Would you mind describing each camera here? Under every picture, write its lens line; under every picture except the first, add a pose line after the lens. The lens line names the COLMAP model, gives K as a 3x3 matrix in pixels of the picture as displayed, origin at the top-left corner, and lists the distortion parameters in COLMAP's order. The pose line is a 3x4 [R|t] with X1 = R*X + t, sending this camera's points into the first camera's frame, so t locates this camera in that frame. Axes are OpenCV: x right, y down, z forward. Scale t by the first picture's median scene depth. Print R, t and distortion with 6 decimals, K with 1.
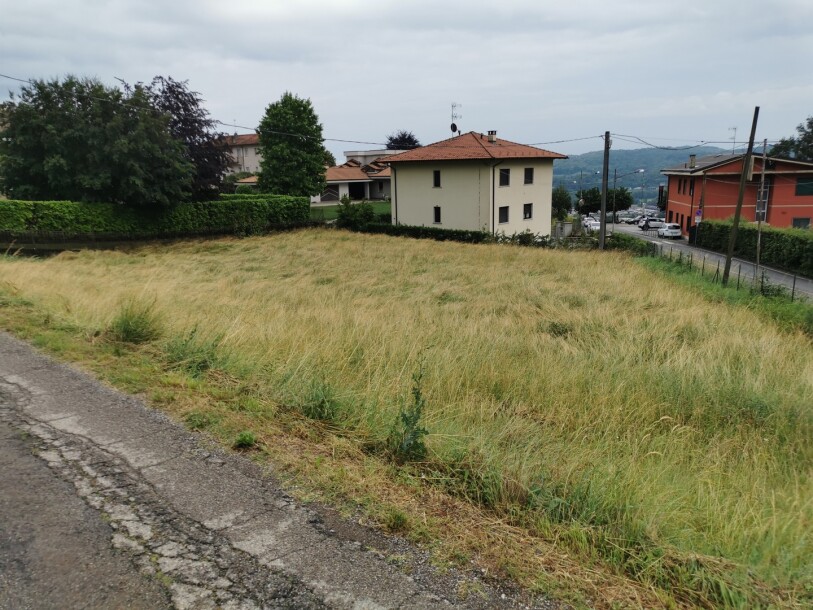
lens RADIAL K [[627.4, 0, 406.5], [0, 627.4, 305.0], [0, 0, 1]] dist [0.071539, -0.052783]
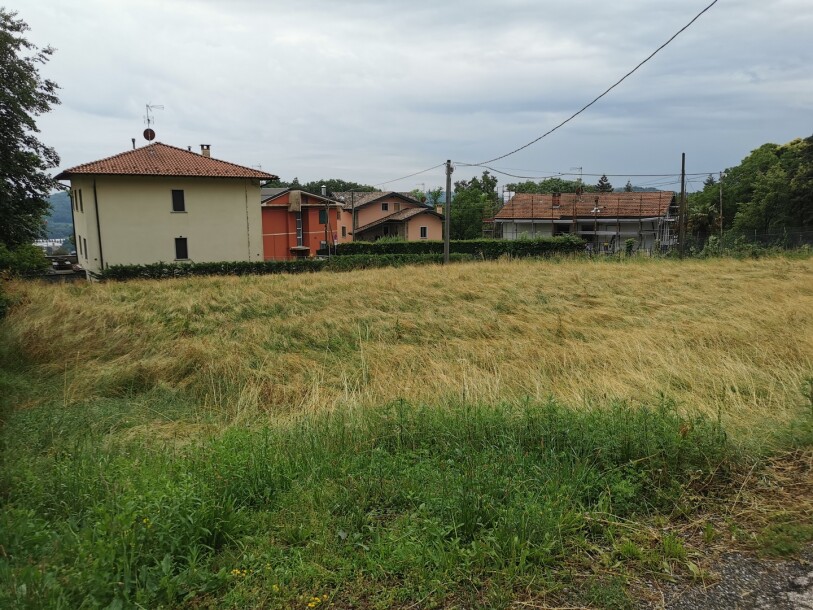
lens RADIAL K [[627.4, 0, 406.5], [0, 627.4, 305.0], [0, 0, 1]] dist [0.071539, -0.052783]
pose [[0.336394, -0.133562, 0.932202, -0.574065], [0.197461, 0.977890, 0.068852, -0.076493], [-0.920787, 0.160912, 0.355329, 0.496638]]
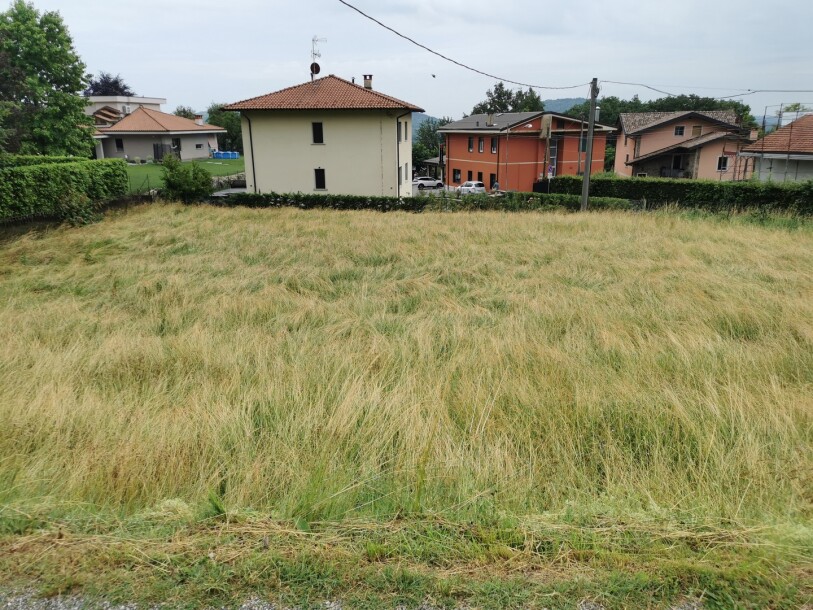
lens RADIAL K [[627.4, 0, 406.5], [0, 627.4, 305.0], [0, 0, 1]] dist [0.071539, -0.052783]
pose [[0.833711, -0.141588, 0.533741, -0.310718], [0.110777, 0.989804, 0.089534, -0.044126], [-0.540976, -0.015520, 0.840895, 0.263567]]
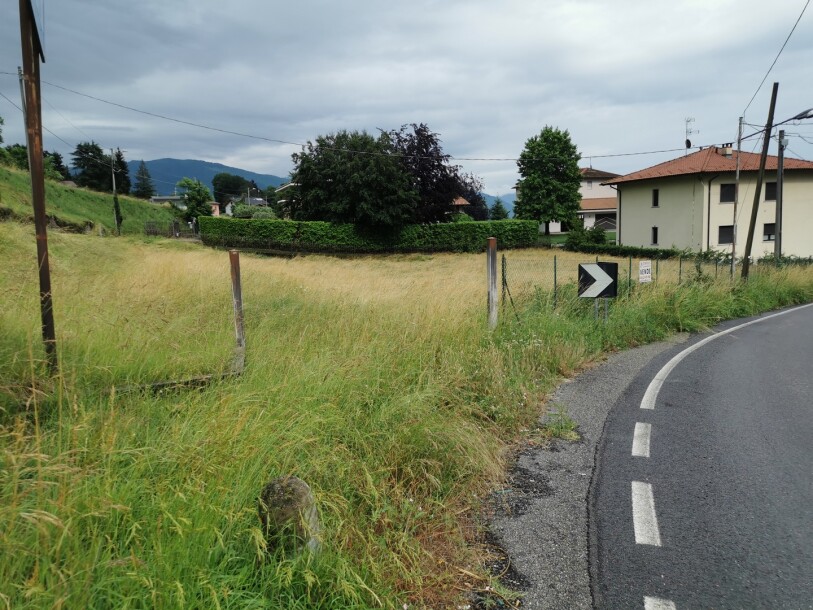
lens RADIAL K [[627.4, 0, 406.5], [0, 627.4, 305.0], [0, 0, 1]] dist [0.071539, -0.052783]
pose [[0.828054, 0.062029, -0.557207, 0.278461], [-0.098900, 0.994436, -0.036272, 0.032456], [0.551857, 0.085143, 0.829581, 0.009477]]
